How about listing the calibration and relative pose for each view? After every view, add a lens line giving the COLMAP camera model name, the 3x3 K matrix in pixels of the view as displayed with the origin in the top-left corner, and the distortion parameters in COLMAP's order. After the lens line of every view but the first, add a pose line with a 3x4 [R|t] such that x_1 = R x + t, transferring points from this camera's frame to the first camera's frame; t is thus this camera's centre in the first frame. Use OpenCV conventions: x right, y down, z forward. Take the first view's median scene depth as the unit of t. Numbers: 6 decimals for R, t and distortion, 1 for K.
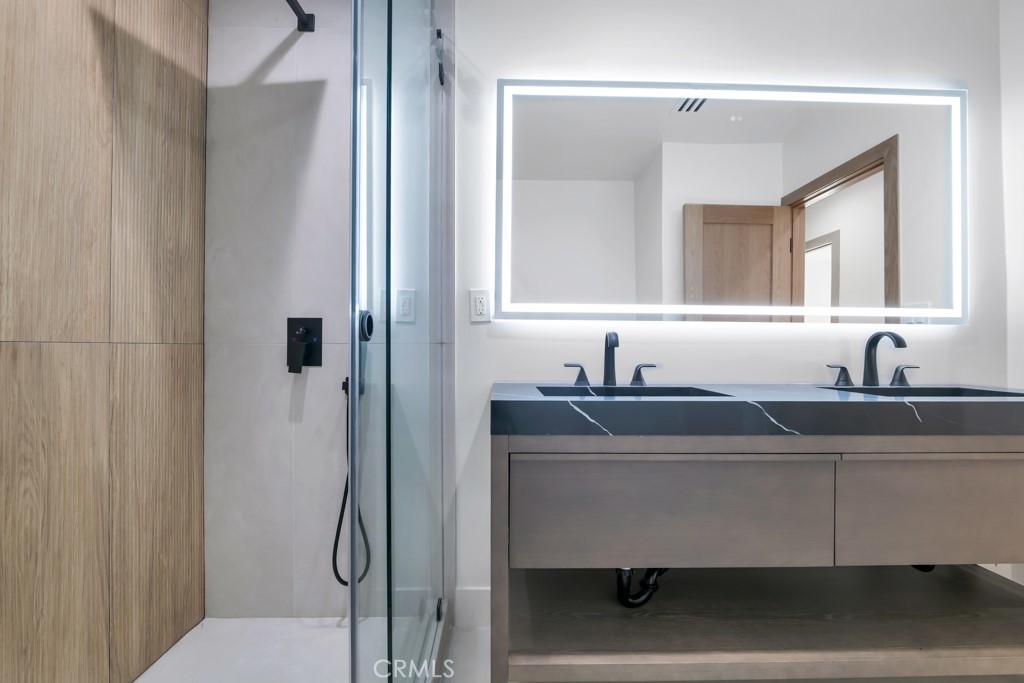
lens RADIAL K [[431.4, 0, 506.1], [0, 431.4, 361.9], [0, 0, 1]] dist [-0.013484, 0.000031]
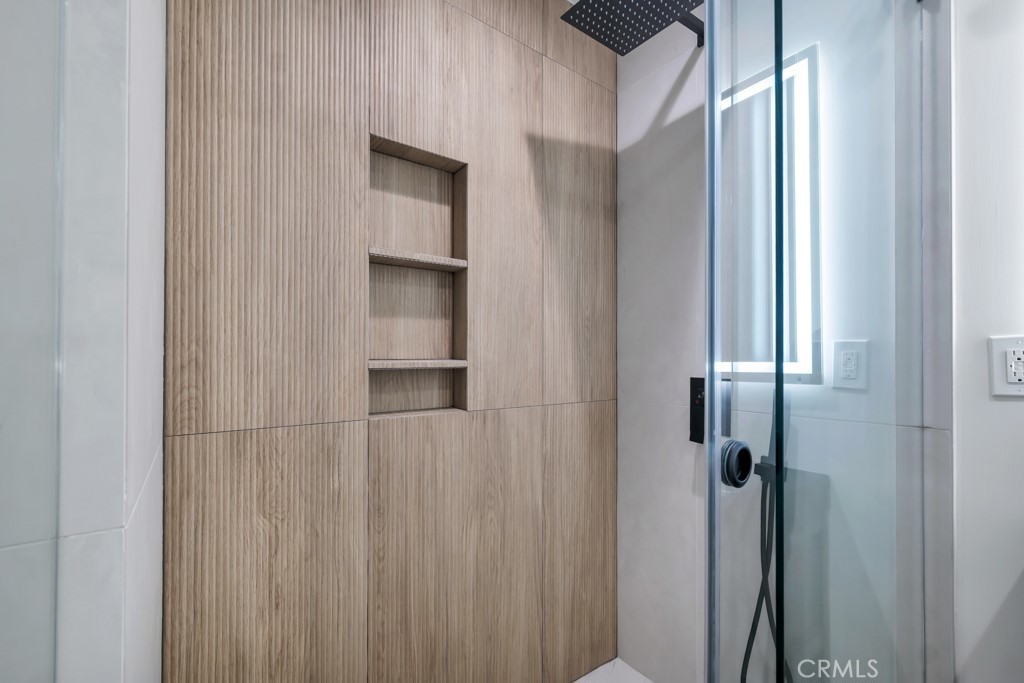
lens RADIAL K [[431.4, 0, 517.0], [0, 431.4, 355.7], [0, 0, 1]] dist [-0.013484, 0.000031]
pose [[0.570525, 0.004254, -0.821269, 0.019523], [-0.003701, 0.999990, 0.002609, -0.164144], [0.821272, 0.001551, 0.570535, 0.219389]]
